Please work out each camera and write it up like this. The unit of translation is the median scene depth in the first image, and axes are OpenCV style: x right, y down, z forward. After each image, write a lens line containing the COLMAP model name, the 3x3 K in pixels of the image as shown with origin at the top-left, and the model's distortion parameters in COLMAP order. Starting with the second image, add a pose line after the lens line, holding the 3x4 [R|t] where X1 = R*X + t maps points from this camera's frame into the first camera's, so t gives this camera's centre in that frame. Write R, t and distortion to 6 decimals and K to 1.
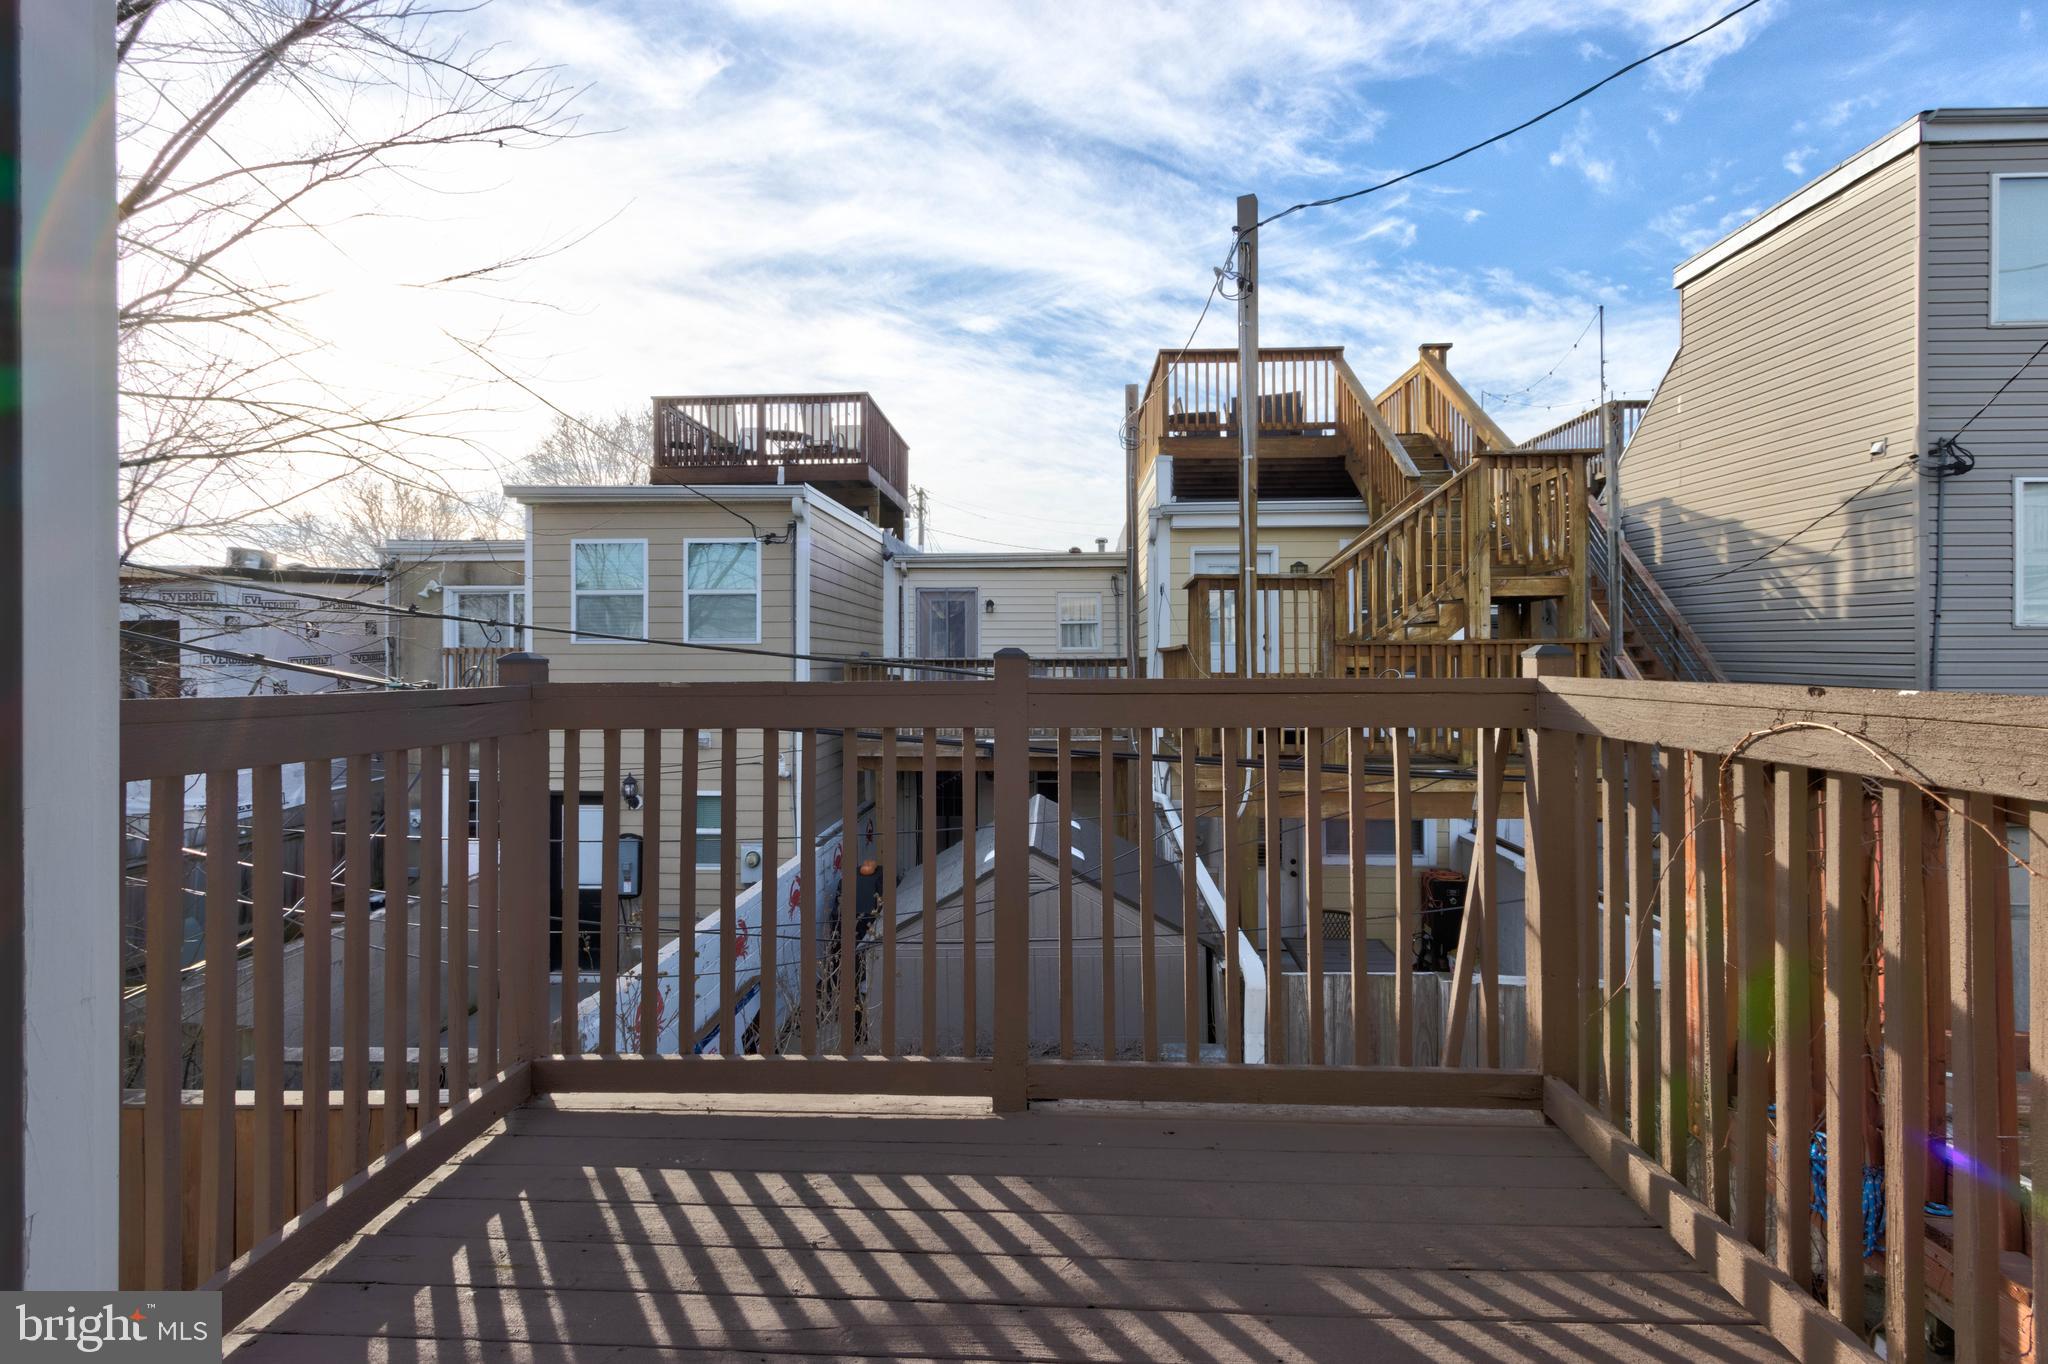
lens RADIAL K [[937.1, 0, 1023.4], [0, 937.1, 657.5], [0, 0, 1]] dist [0.004134, -0.000877]
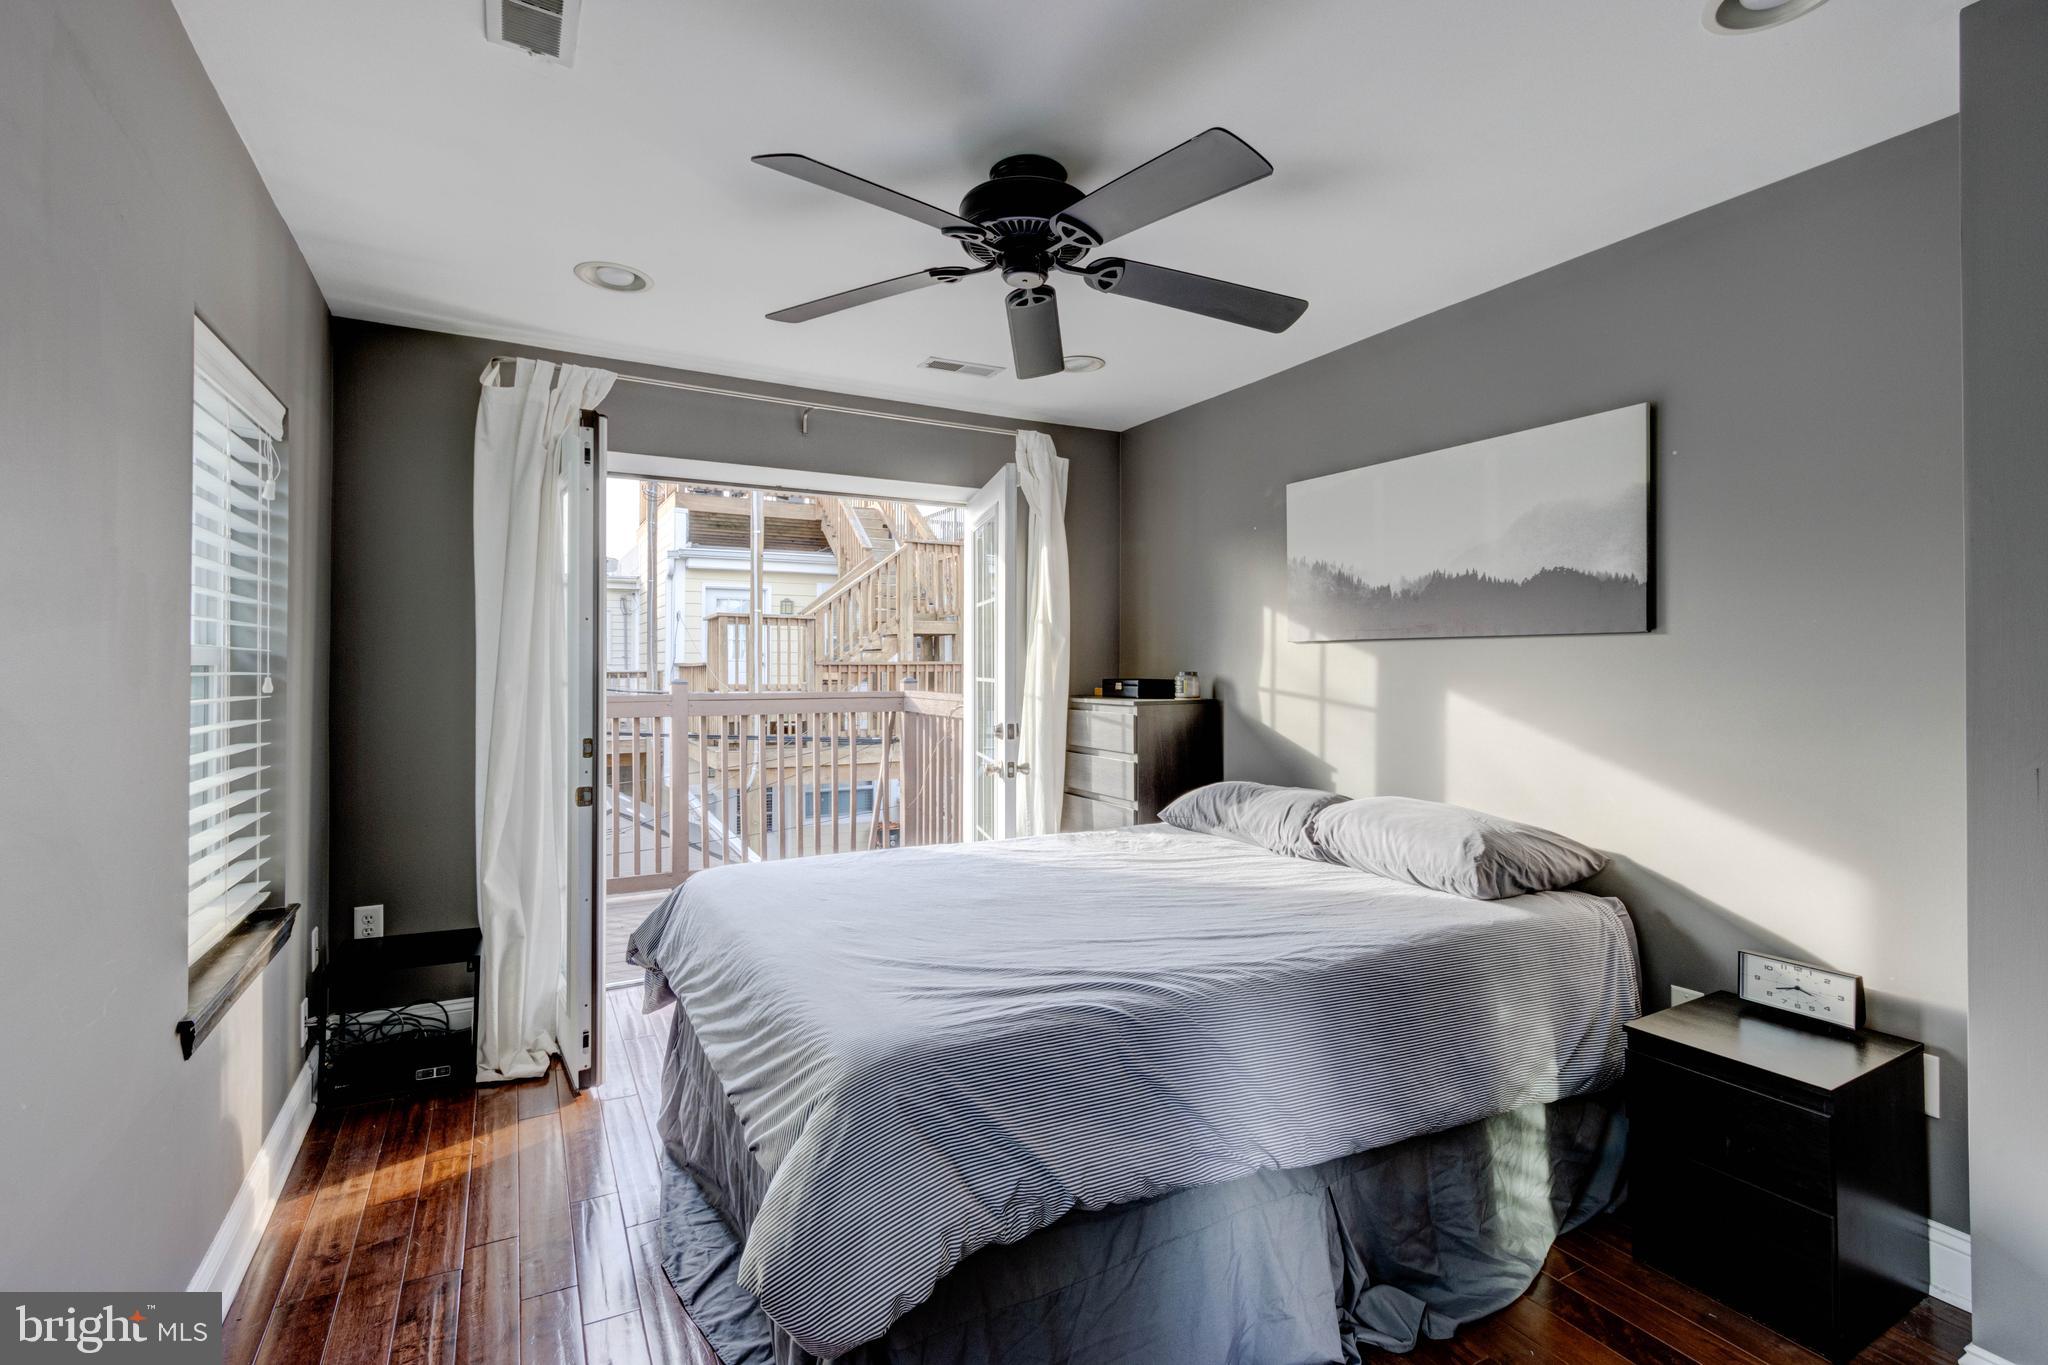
lens RADIAL K [[976.6, 0, 1019.3], [0, 976.6, 656.7], [0, 0, 1]] dist [0.004107, -0.000478]
pose [[0.858336, 0.005986, 0.513053, -0.163305], [-0.004193, 0.999980, -0.004653, -0.019072], [-0.513070, 0.001842, 0.858345, -0.434650]]
